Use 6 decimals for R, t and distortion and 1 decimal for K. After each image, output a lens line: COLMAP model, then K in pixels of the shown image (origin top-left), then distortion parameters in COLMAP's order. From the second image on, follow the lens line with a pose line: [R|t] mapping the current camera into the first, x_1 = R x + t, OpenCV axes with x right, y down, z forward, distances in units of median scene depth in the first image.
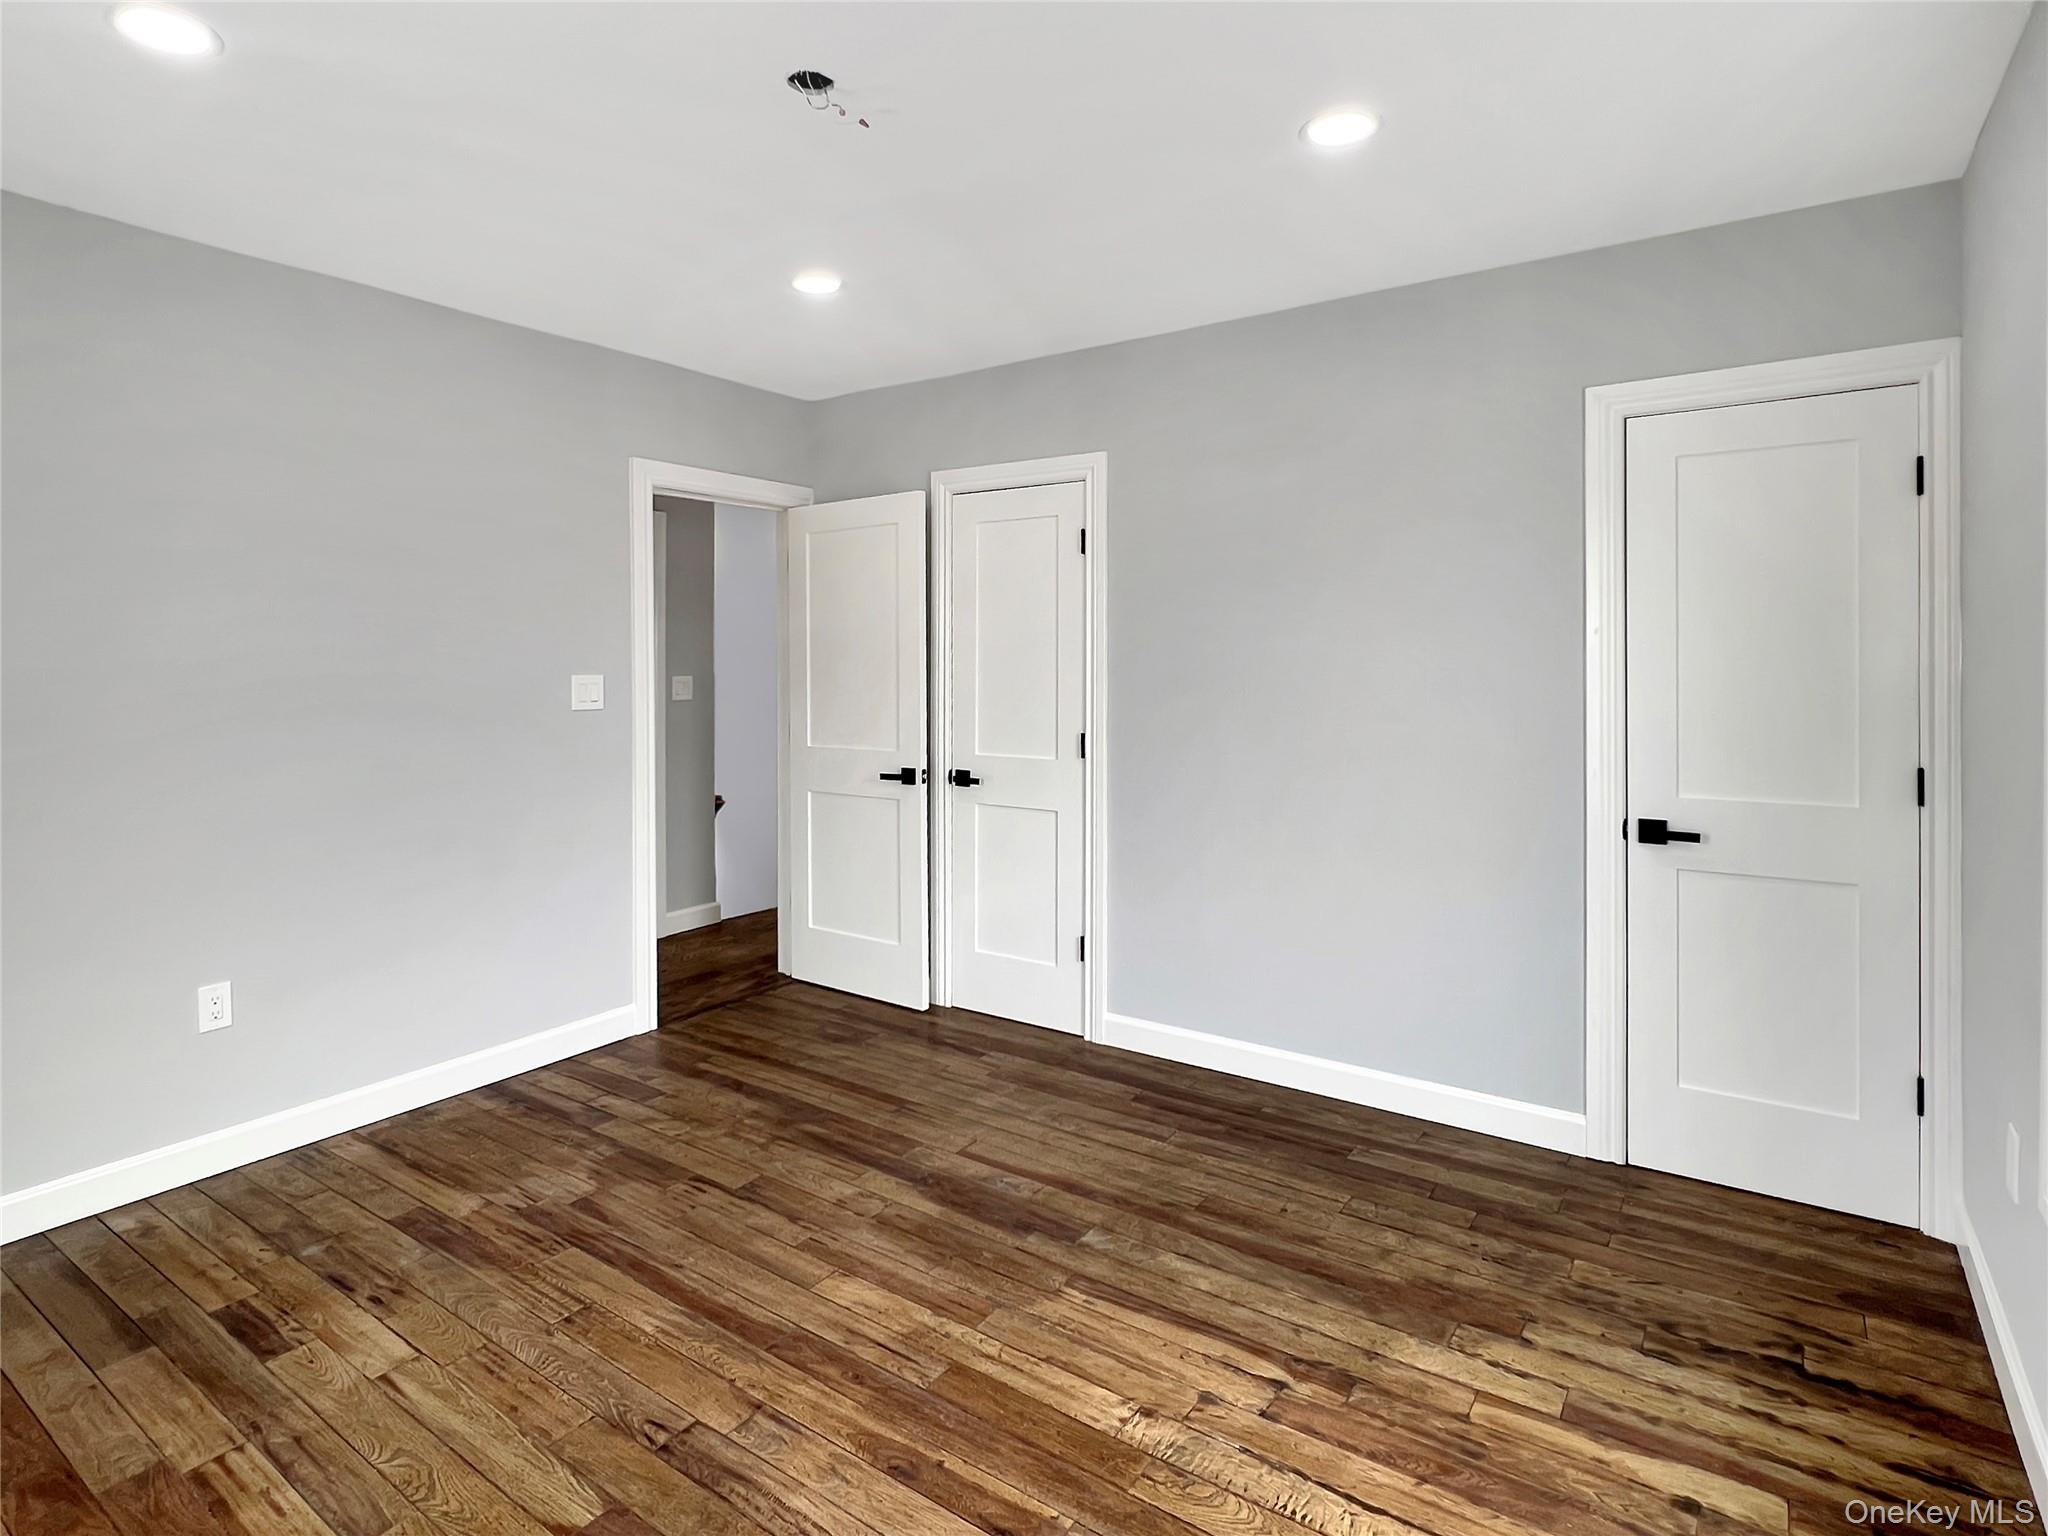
lens RADIAL K [[1054.2, 0, 1023.5], [0, 1054.2, 743.9], [0, 0, 1]] dist [-0.002178, 0.001852]
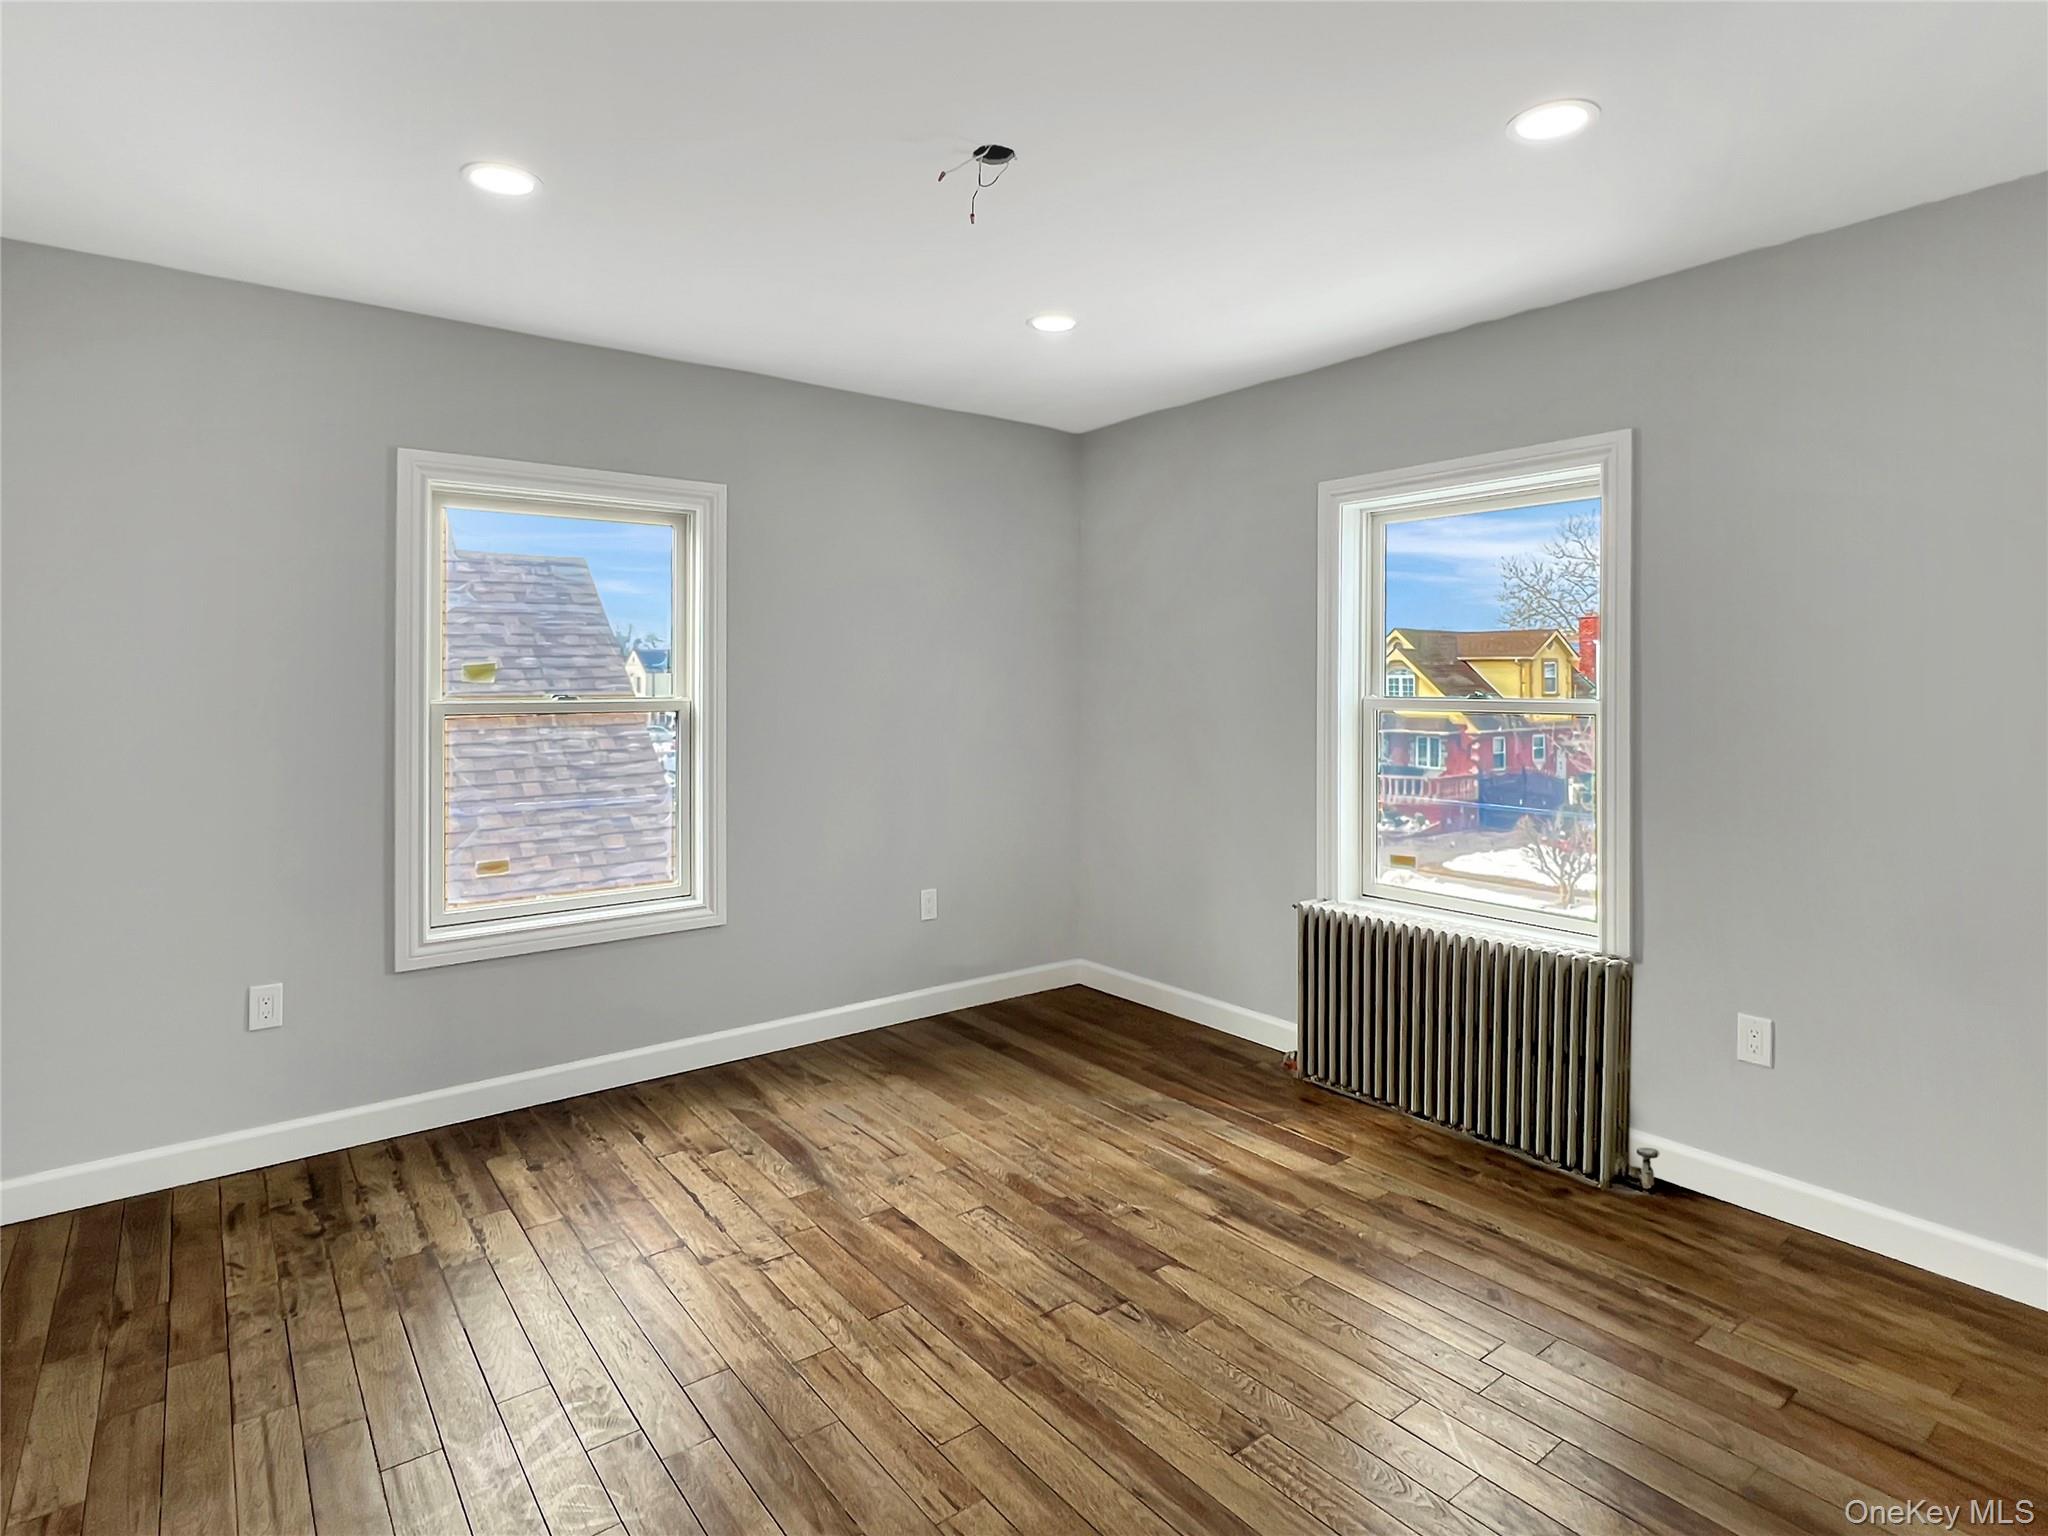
lens RADIAL K [[1054.2, 0, 1023.5], [0, 1054.2, 743.9], [0, 0, 1]] dist [-0.002178, 0.001852]
pose [[-0.950634, -0.014203, 0.309989, -0.537535], [0.029653, 0.990223, 0.136307, -0.143860], [-0.308894, 0.138770, -0.940918, 1.872439]]
